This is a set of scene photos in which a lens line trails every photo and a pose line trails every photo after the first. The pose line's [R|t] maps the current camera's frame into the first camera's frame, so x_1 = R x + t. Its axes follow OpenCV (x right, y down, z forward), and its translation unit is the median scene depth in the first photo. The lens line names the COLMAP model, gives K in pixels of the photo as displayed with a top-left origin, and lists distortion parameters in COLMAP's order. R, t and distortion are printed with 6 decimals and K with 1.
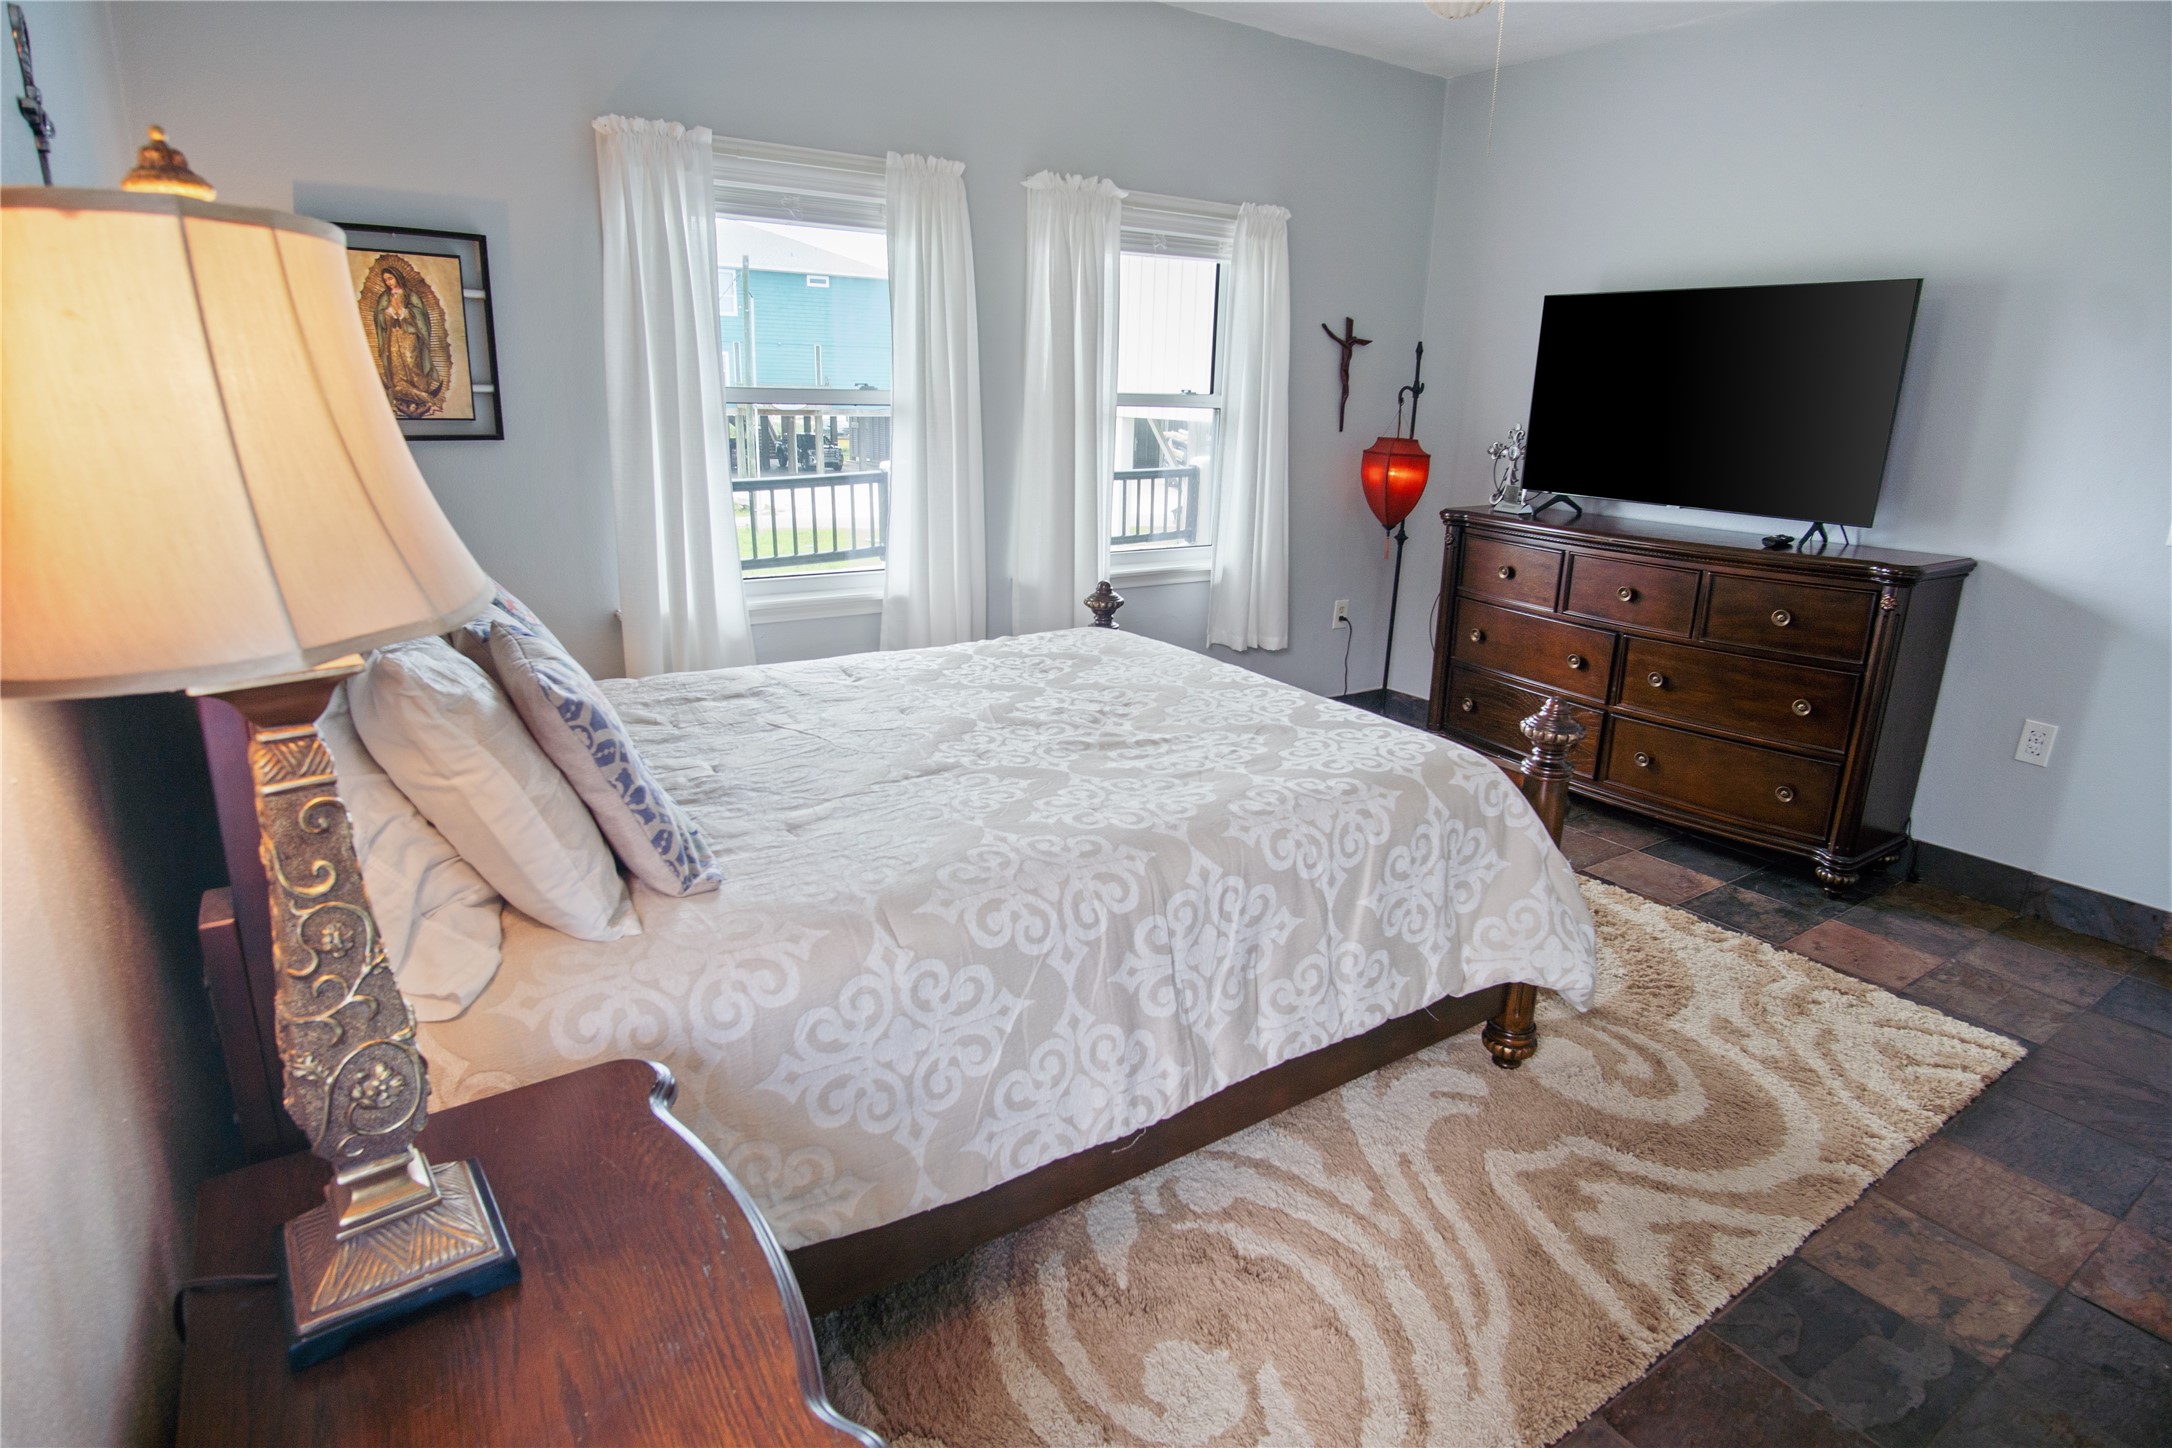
lens RADIAL K [[1160.8, 0, 1087.2], [0, 1160.8, 716.4], [0, 0, 1]] dist [-0.026628, 0.001580]
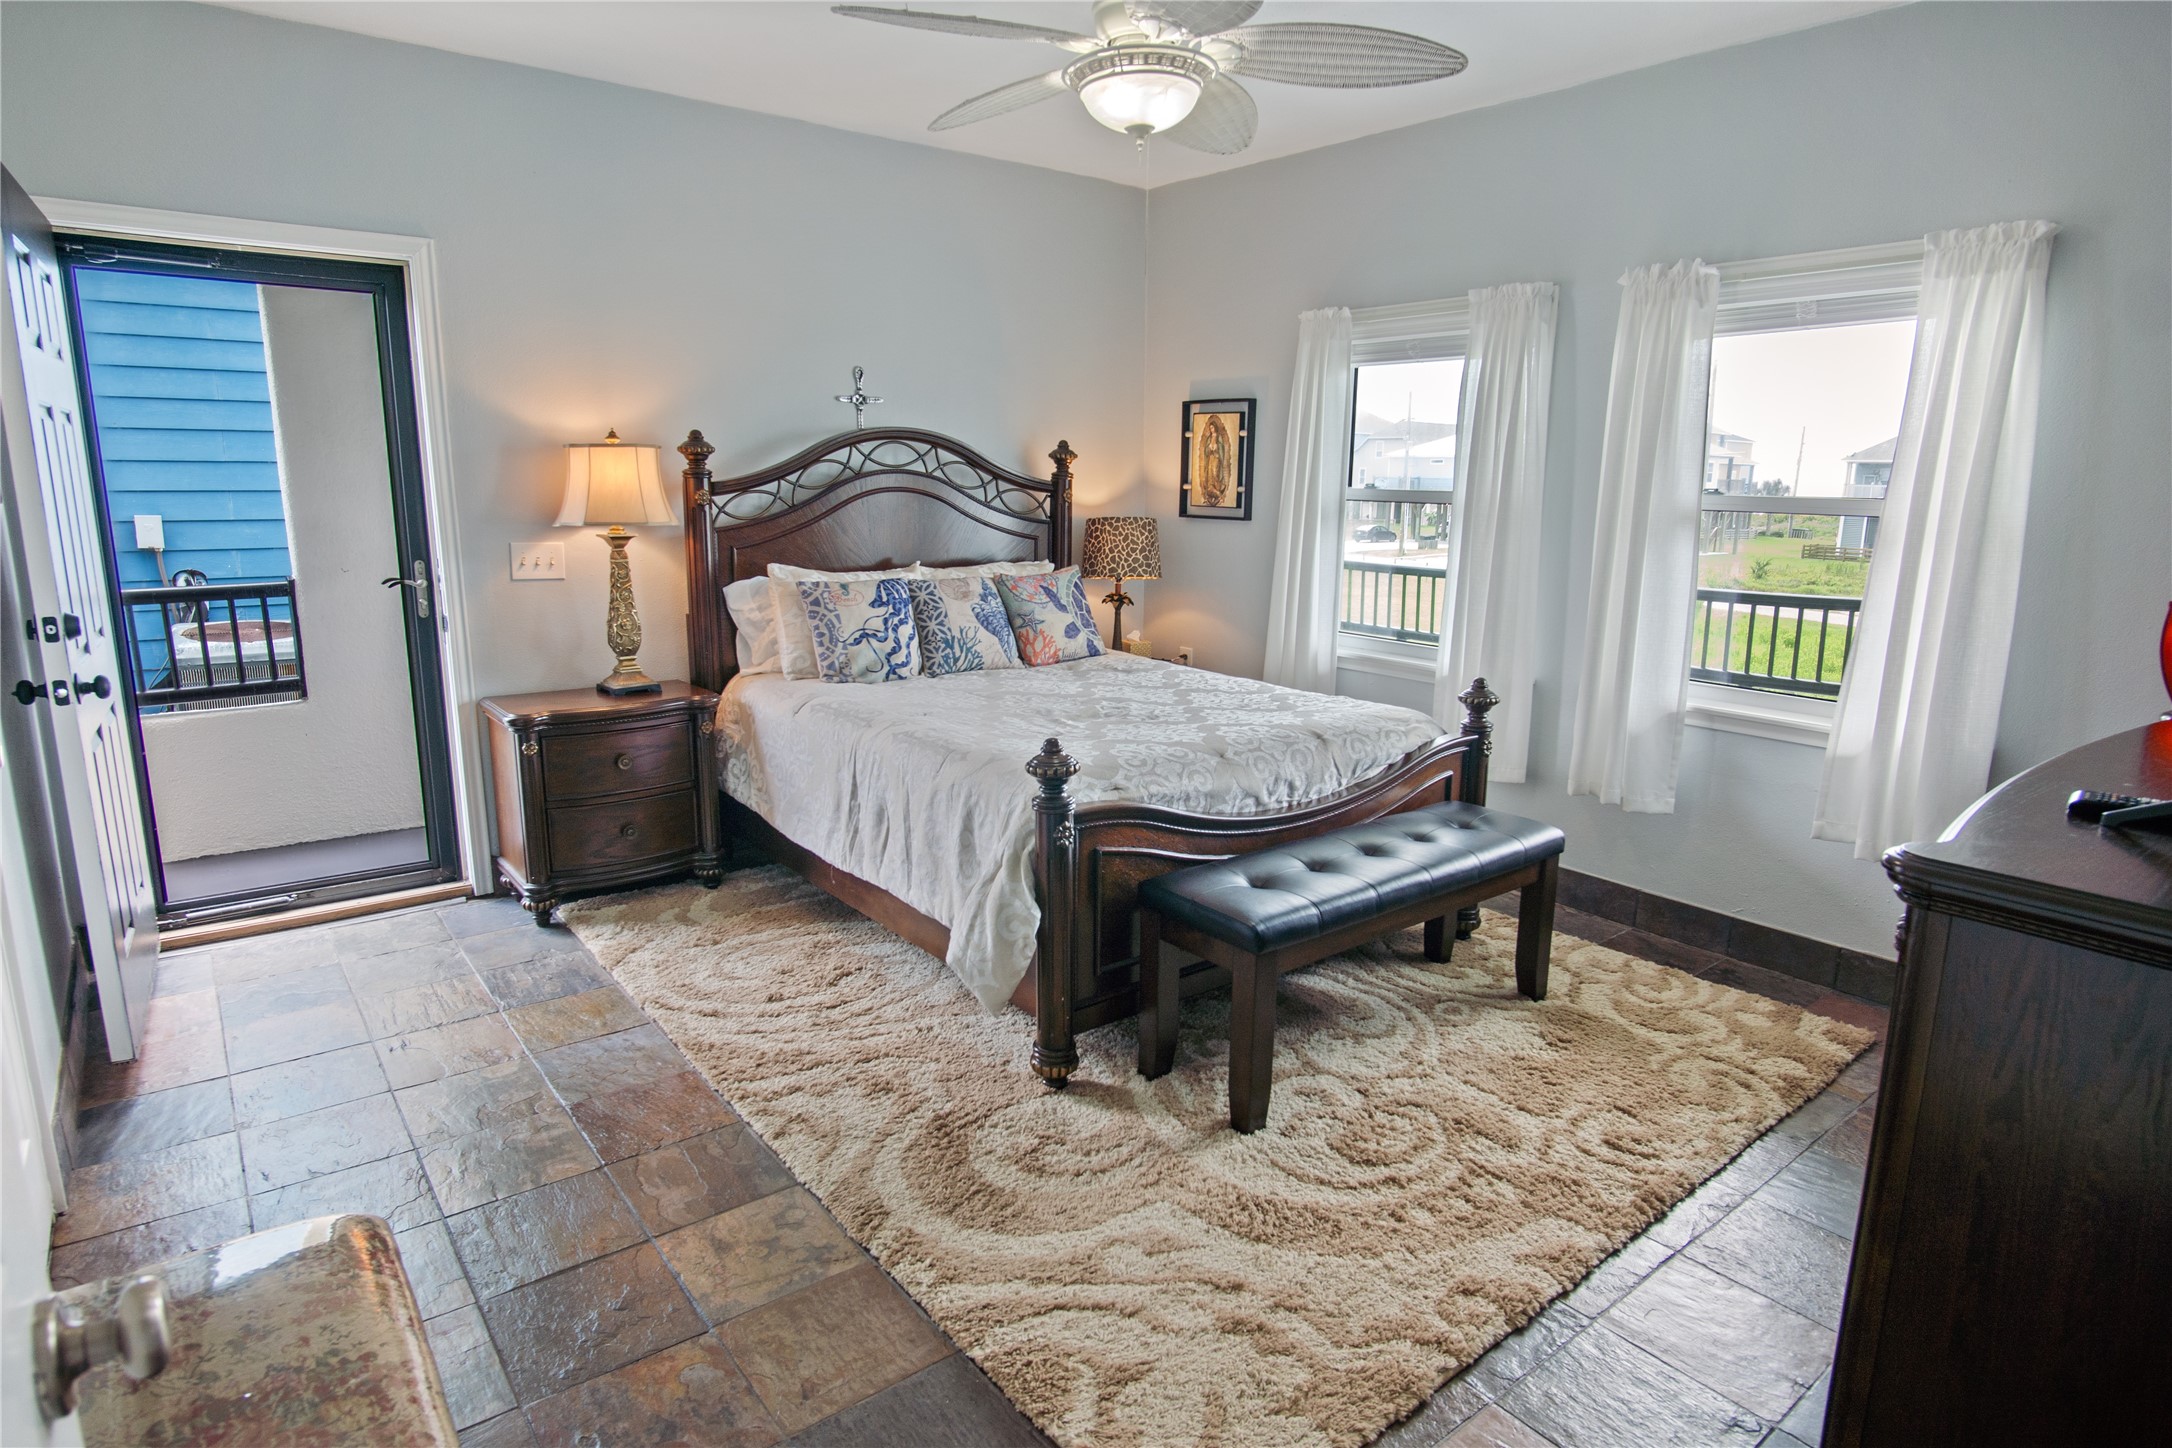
lens RADIAL K [[1194.3, 0, 1086.0], [0, 1194.3, 724.0], [0, 0, 1]] dist [-0.031093, 0.000105]
pose [[0.064280, 0.178205, -0.981892, 1.303147], [-0.287612, 0.945484, 0.152769, -0.182001], [0.955587, 0.272584, 0.112030, 0.758767]]
